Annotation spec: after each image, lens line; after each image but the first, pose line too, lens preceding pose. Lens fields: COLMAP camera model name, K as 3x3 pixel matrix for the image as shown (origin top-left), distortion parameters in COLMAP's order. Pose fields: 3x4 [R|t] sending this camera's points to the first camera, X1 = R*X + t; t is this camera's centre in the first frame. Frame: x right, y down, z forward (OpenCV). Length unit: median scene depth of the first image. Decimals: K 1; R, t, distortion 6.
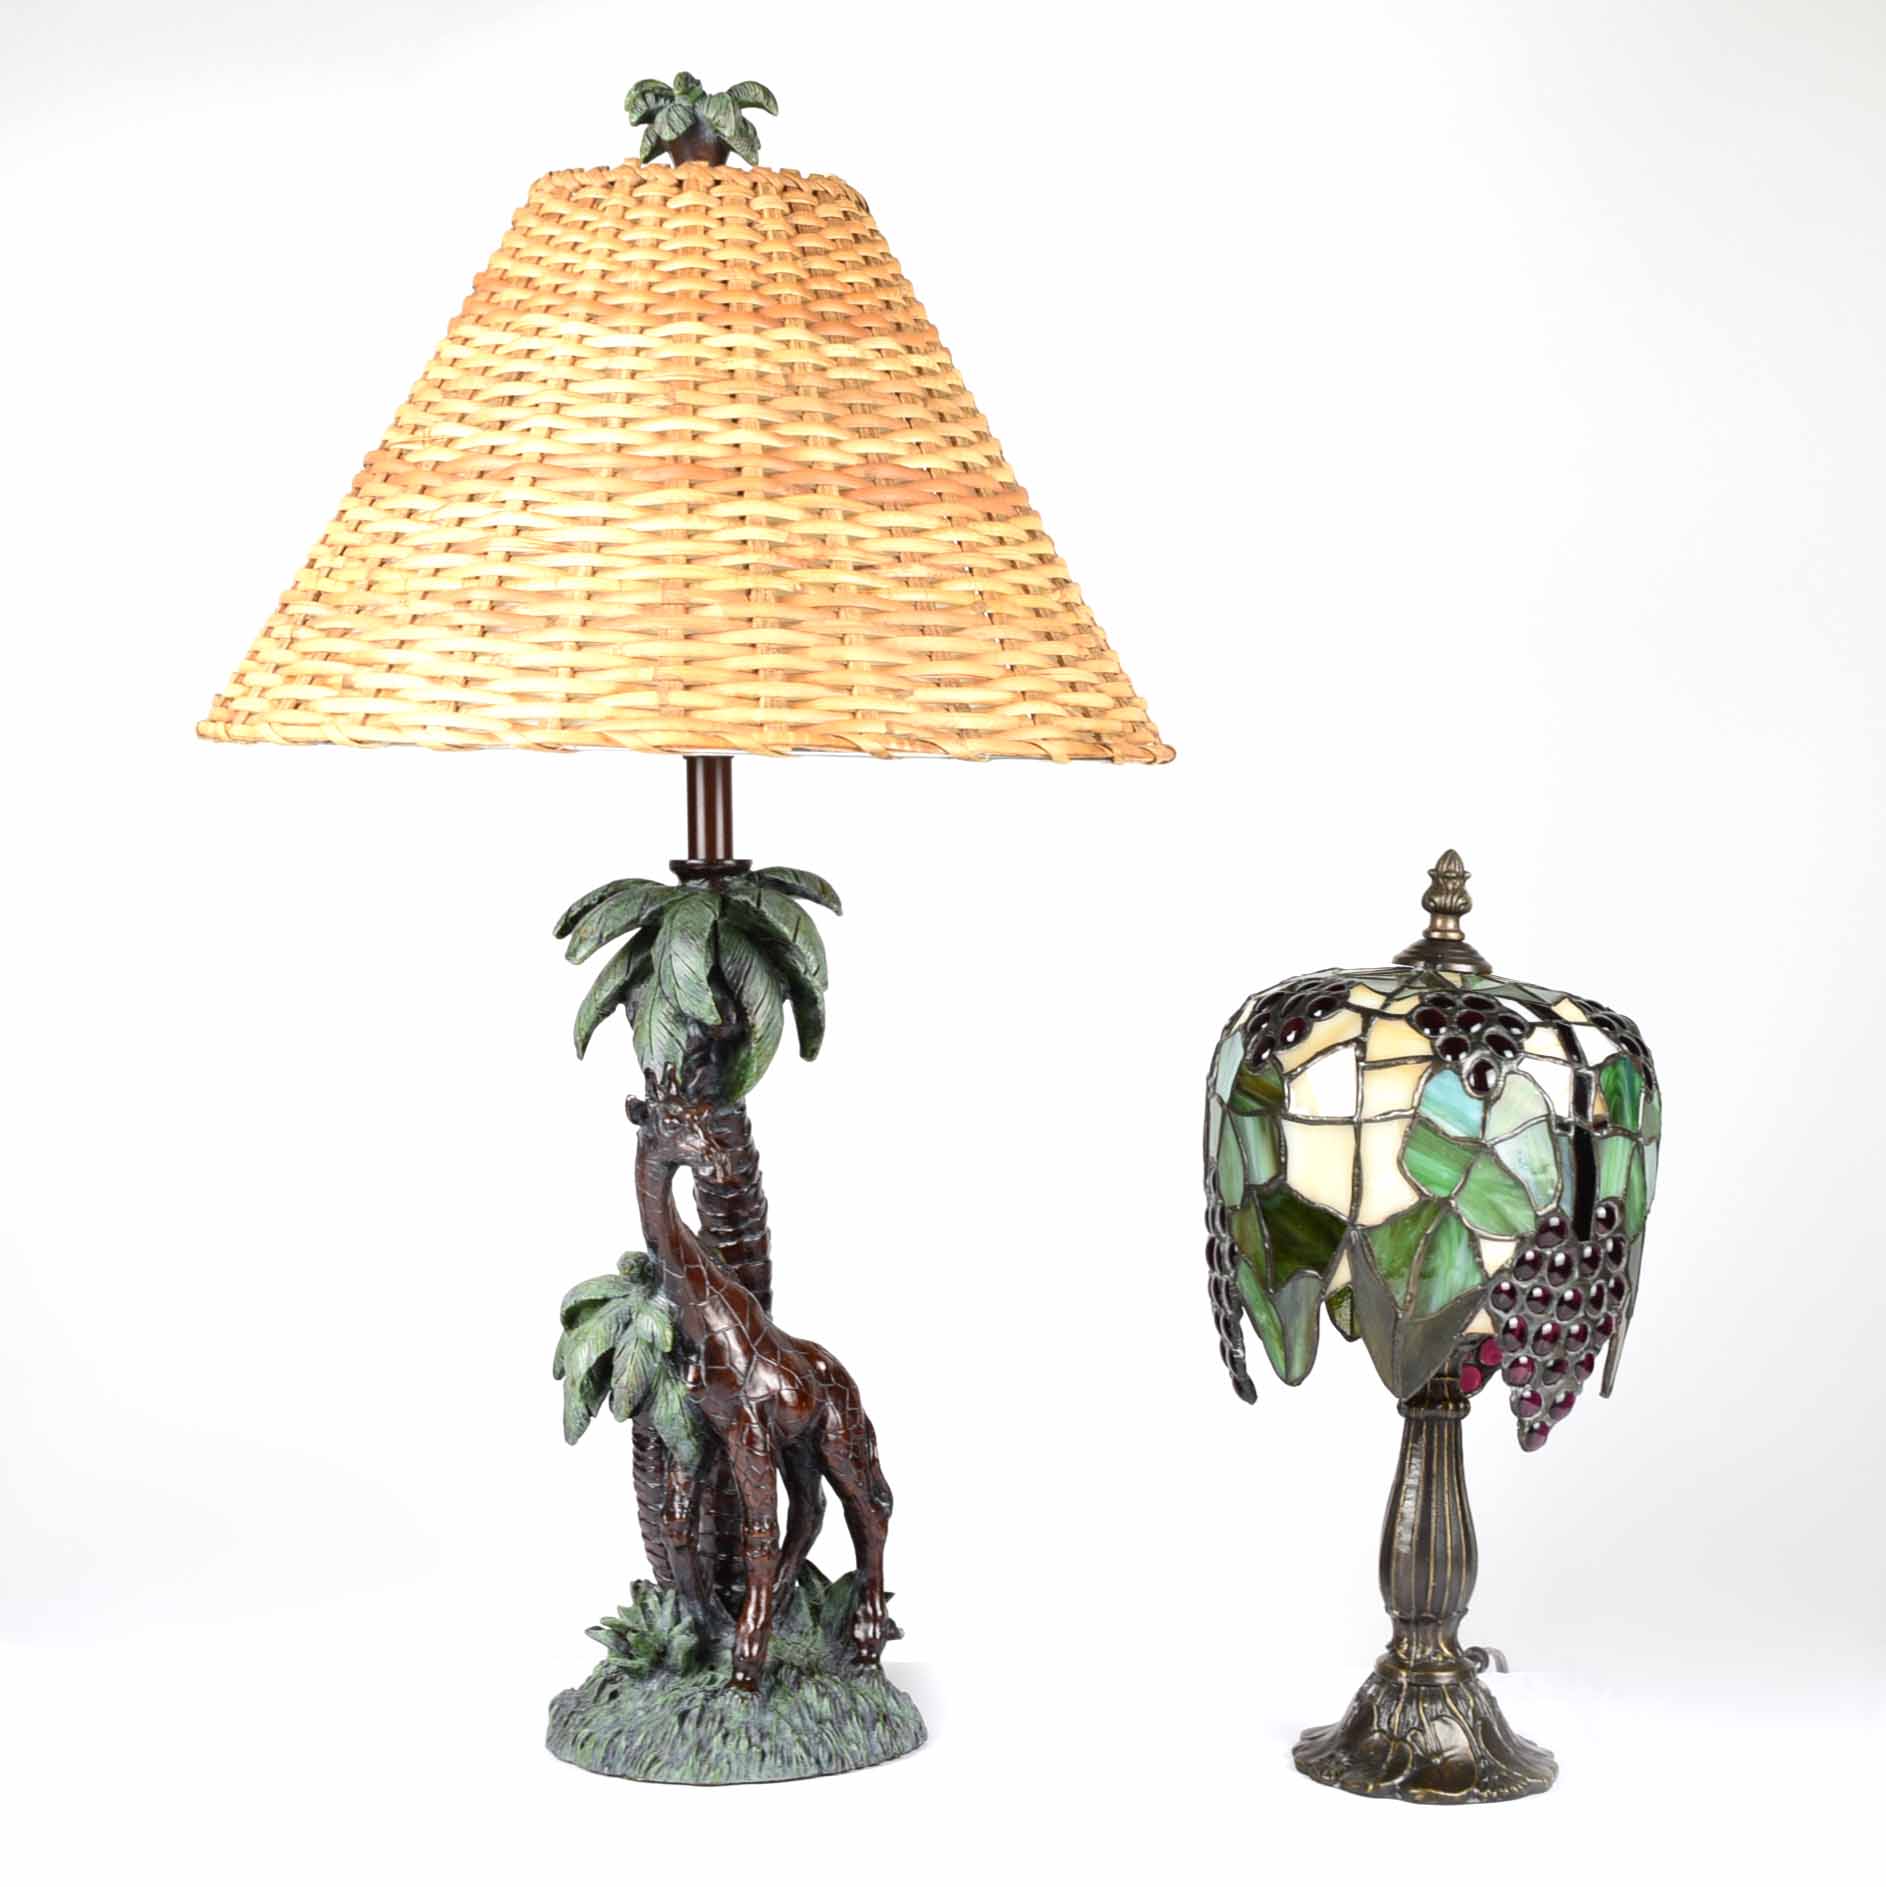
lens RADIAL K [[3539.3, 0, 936.3], [0, 3539.3, 994.3], [0, 0, 1]] dist [-0.012595, 0.000000]
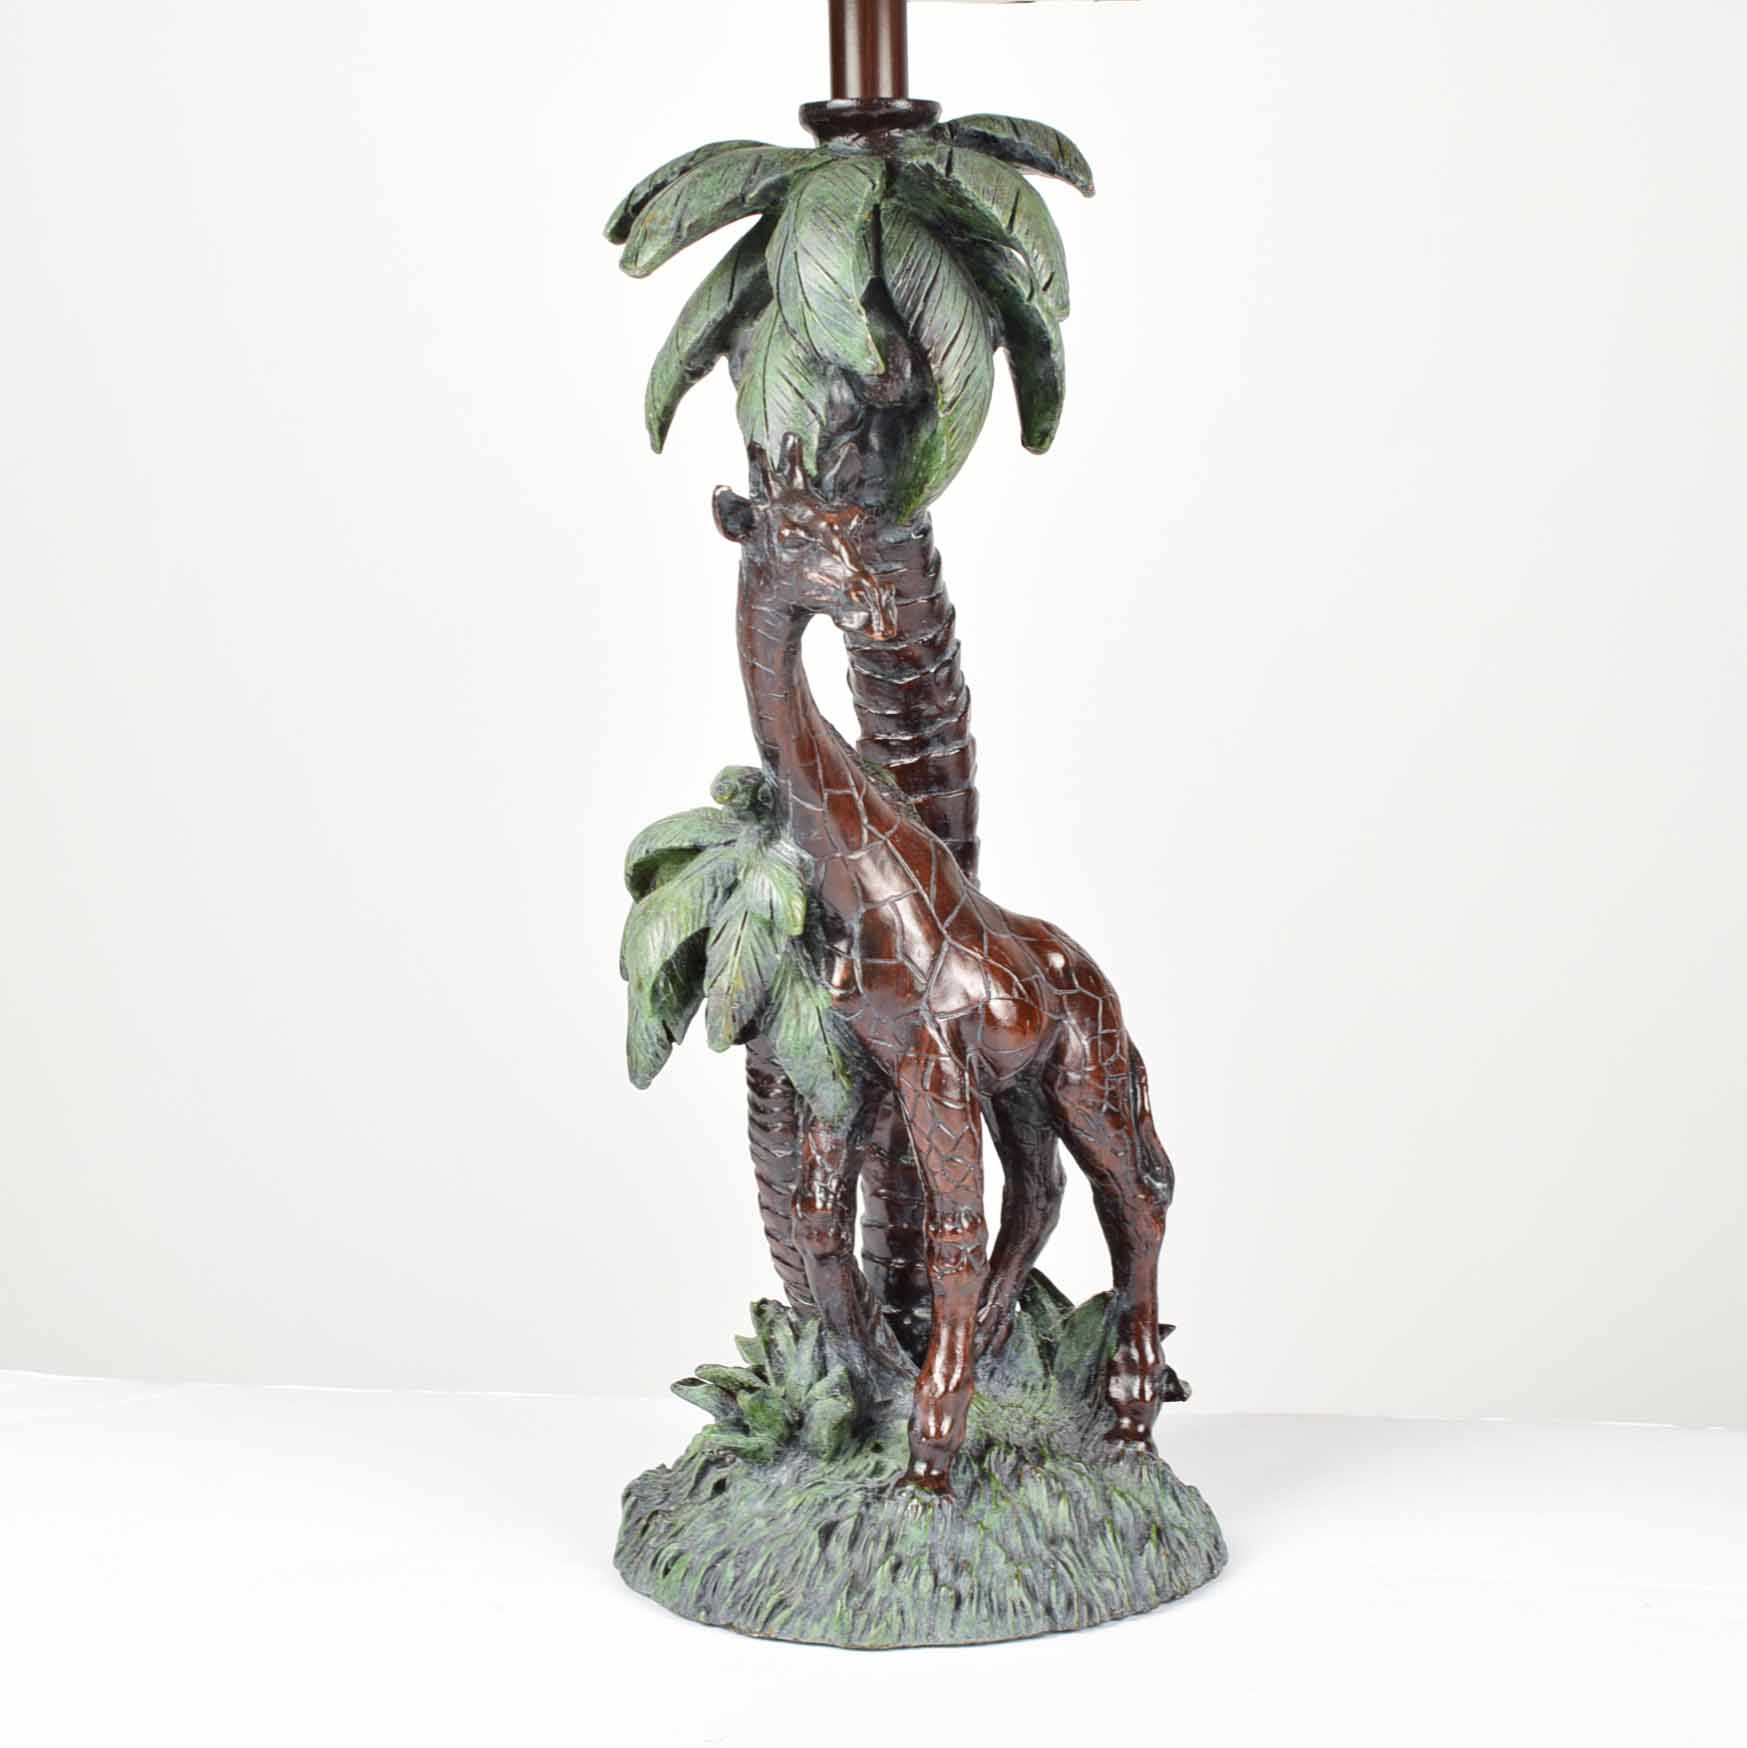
lens RADIAL K [[3278.6, 0, 898.0], [0, 3278.6, 1008.6], [0, 0, 1]] dist [-0.012595, 0.000000]
pose [[0.995632, 0.007066, -0.093101, -0.007412], [0.003952, 0.993050, 0.117626, 0.047710], [0.093285, -0.117480, 0.988684, 0.447408]]
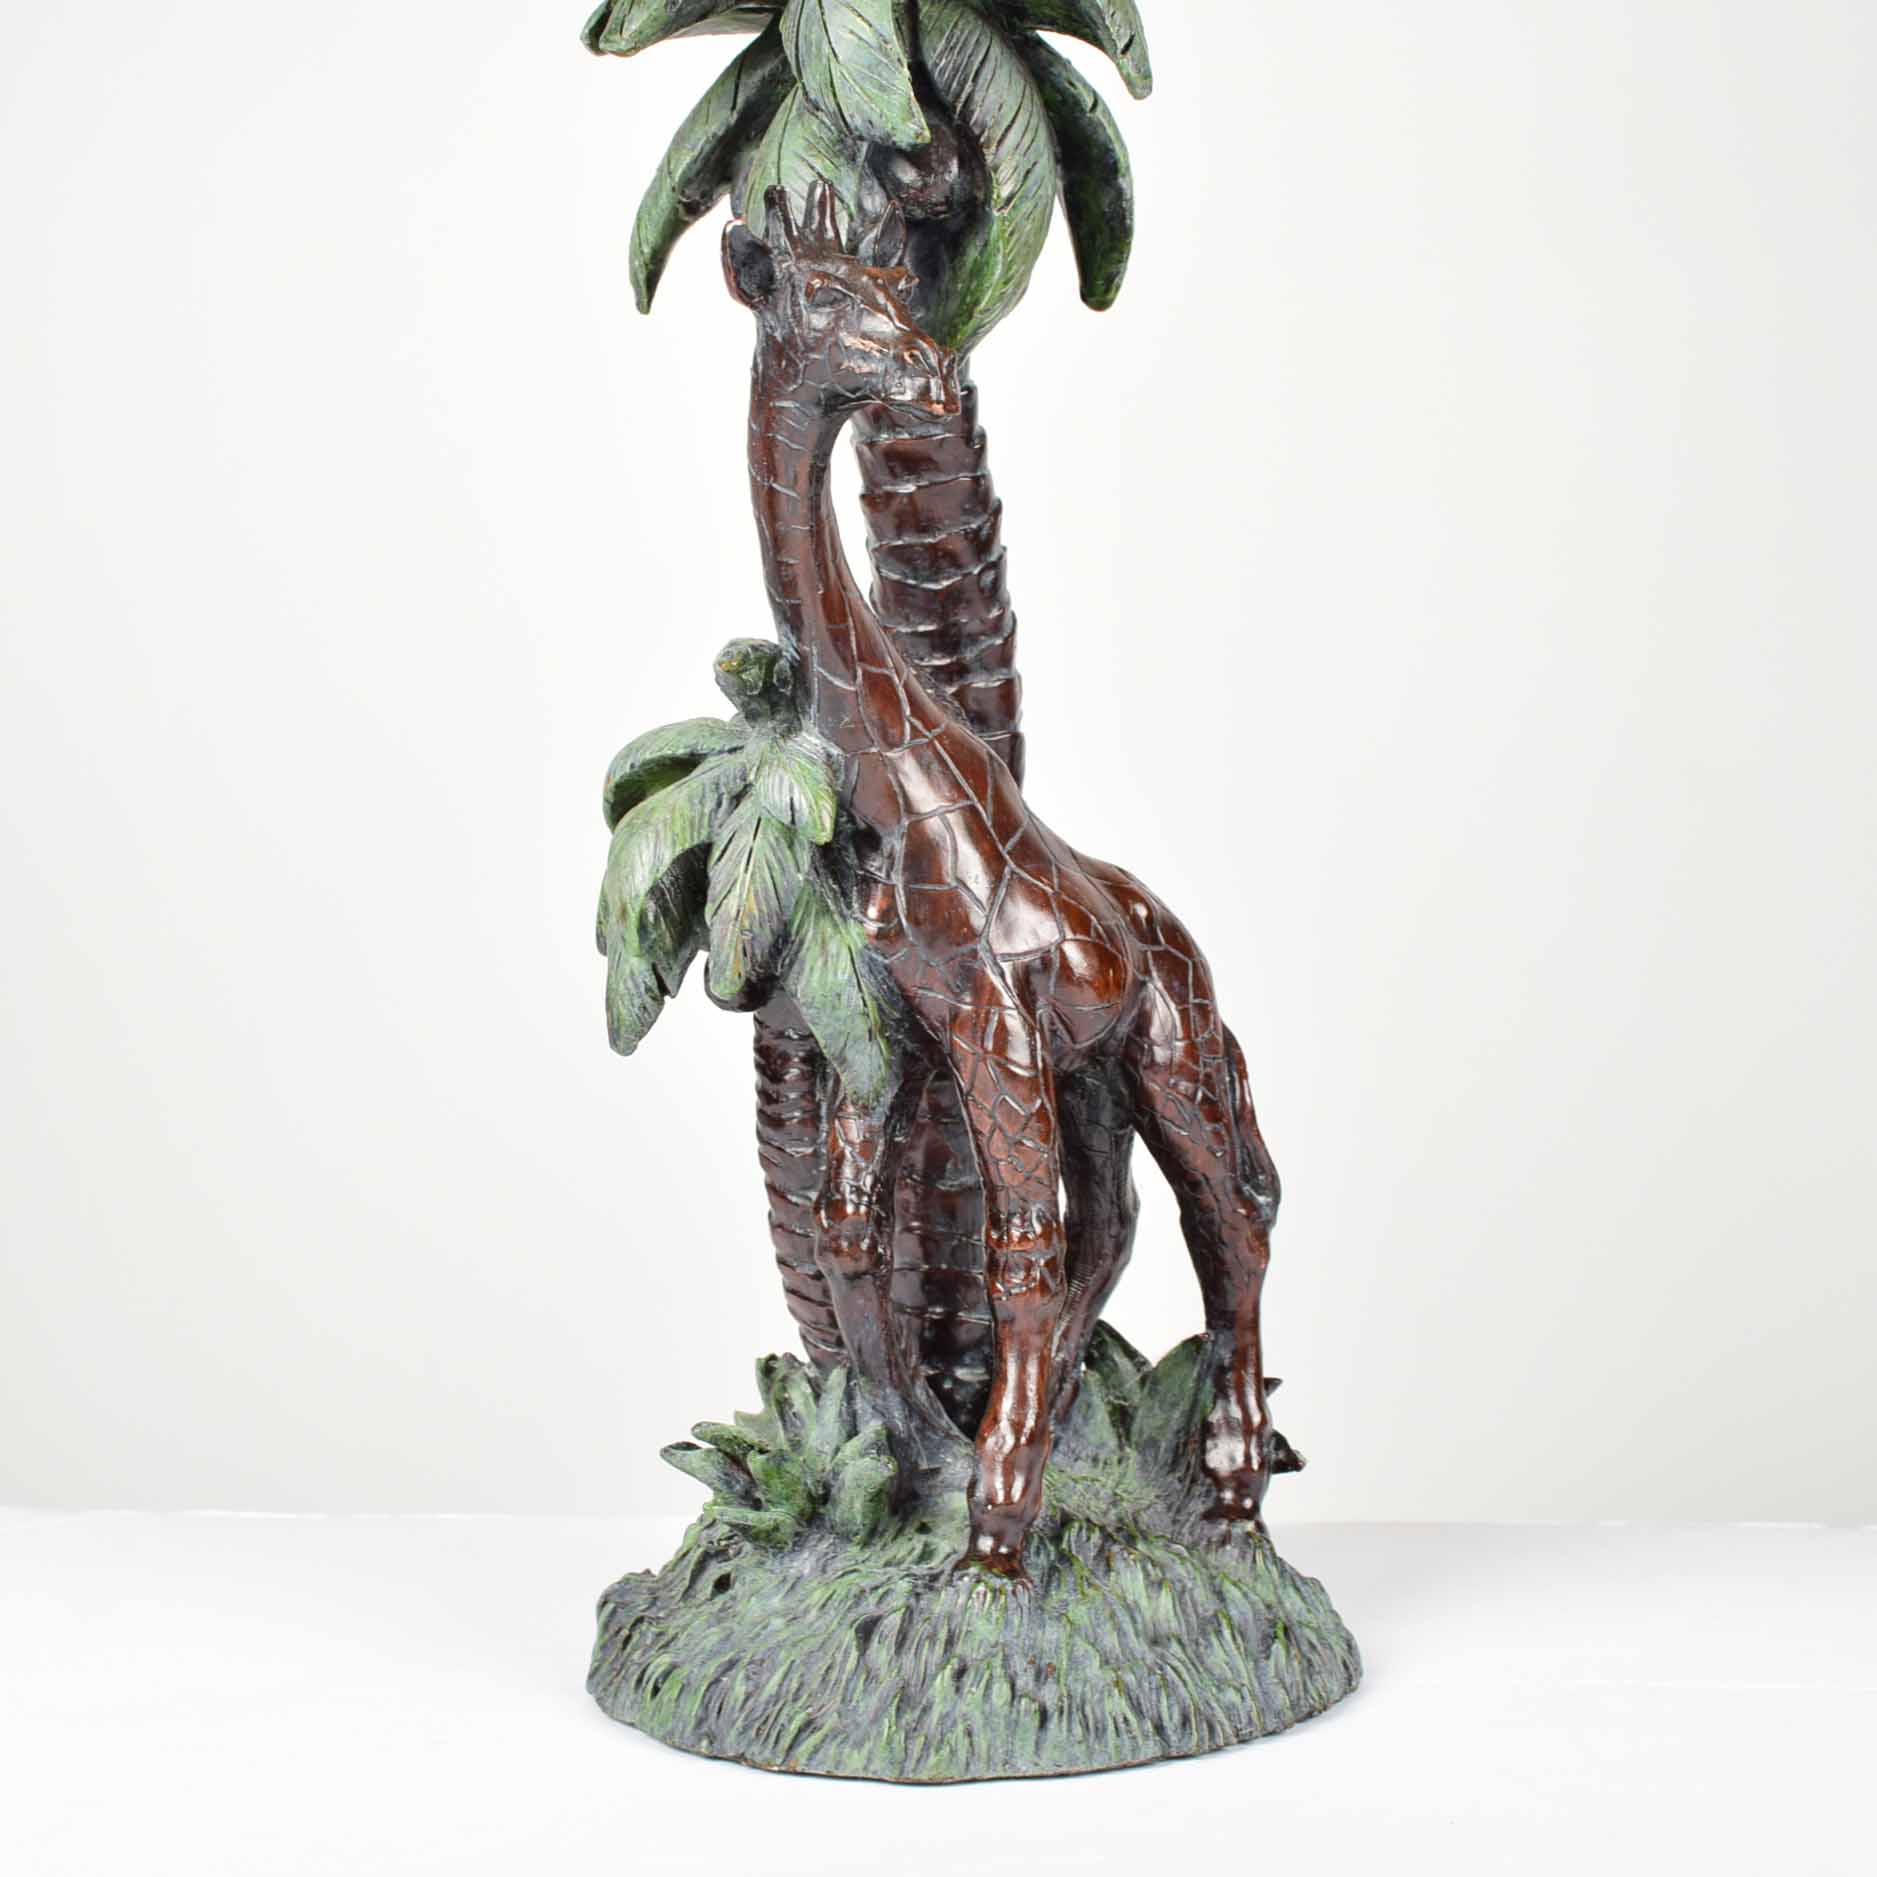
lens RADIAL K [[2700.6, 0, 878.1], [0, 2700.6, 969.2], [0, 0, 1]] dist [-0.030682, 0.000000]
pose [[0.997810, -0.014706, -0.064496, -0.045049], [0.013180, 0.999624, -0.024030, 0.123427], [0.064825, 0.023127, 0.997629, 0.633008]]
